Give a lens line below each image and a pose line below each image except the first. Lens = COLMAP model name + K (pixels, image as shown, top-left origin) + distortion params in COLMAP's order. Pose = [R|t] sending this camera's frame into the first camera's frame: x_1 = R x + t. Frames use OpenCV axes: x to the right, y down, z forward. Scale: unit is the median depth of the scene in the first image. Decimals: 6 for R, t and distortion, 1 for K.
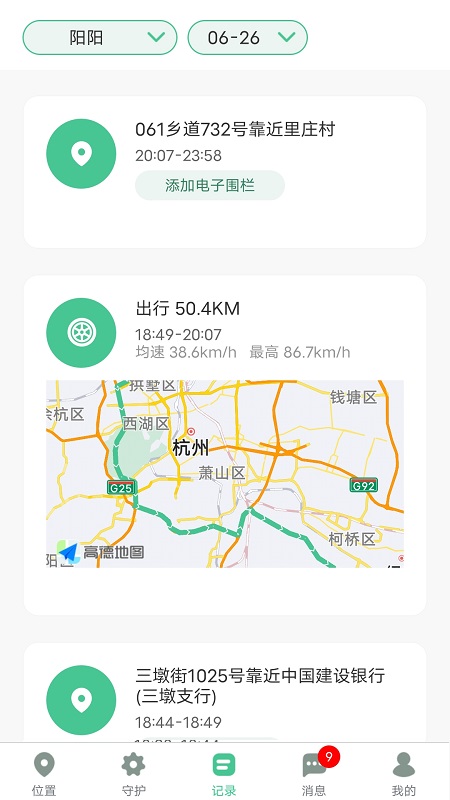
lens RADIAL K [[616.5, 0, 225.8], [0, 616.5, 399.1], [0, 0, 1]] dist [-0.006243, -0.000681]
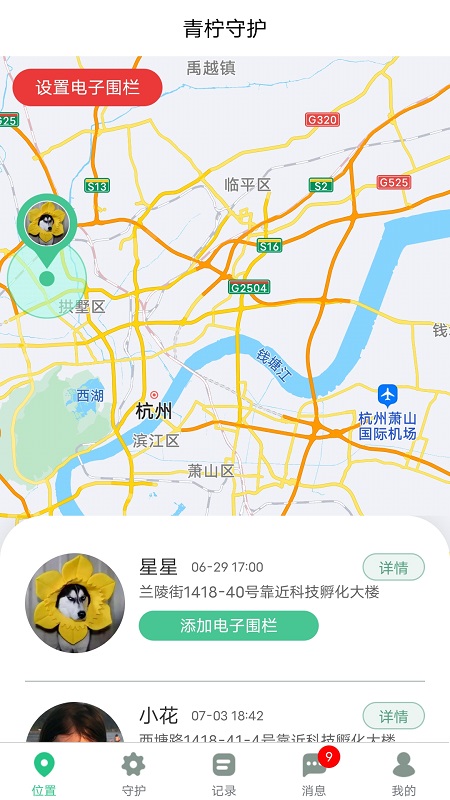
lens RADIAL K [[616.5, 0, 224.4], [0, 616.5, 401.2], [0, 0, 1]] dist [-0.006243, -0.000681]
pose [[0.999880, 0.002086, 0.015330, -0.003204], [-0.002178, 0.999980, 0.005948, 0.055474], [-0.015317, -0.005980, 0.999865, 0.462270]]
